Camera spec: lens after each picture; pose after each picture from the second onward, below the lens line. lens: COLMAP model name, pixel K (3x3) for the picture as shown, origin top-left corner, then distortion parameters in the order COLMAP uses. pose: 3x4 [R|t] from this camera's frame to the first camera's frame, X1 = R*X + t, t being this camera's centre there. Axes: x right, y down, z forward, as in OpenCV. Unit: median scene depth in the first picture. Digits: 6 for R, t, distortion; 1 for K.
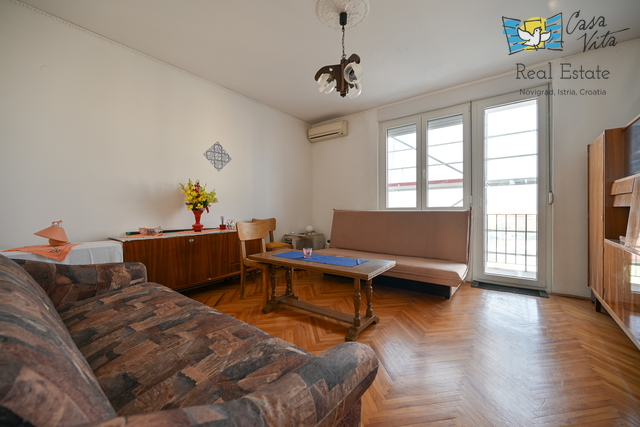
lens RADIAL K [[251.0, 0, 319.3], [0, 251.0, 213.6], [0, 0, 1]] dist [0.000735, 0.000110]
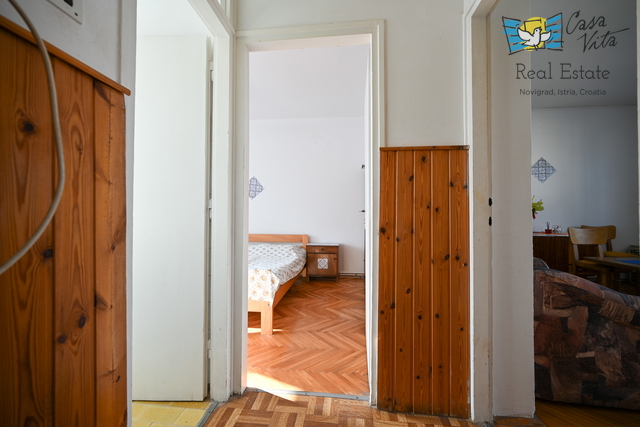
lens RADIAL K [[251.0, 0, 322.2], [0, 251.0, 215.0], [0, 0, 1]] dist [0.000735, 0.000110]
pose [[0.526272, 0.006559, -0.850291, 0.052317], [-0.013051, 0.999915, -0.000364, -0.008540], [0.850216, 0.011288, 0.526312, -0.502343]]
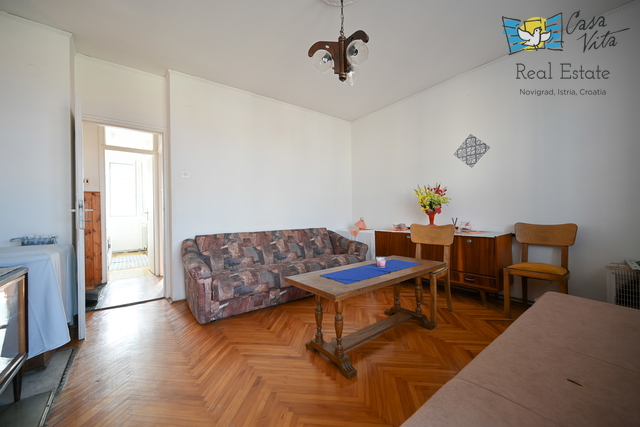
lens RADIAL K [[251.0, 0, 319.4], [0, 251.0, 214.1], [0, 0, 1]] dist [0.000735, 0.000110]
pose [[-0.260897, 0.007367, -0.965338, 0.644316], [0.006830, 0.999960, 0.005786, -0.013096], [0.965342, -0.005084, -0.260937, 0.771479]]
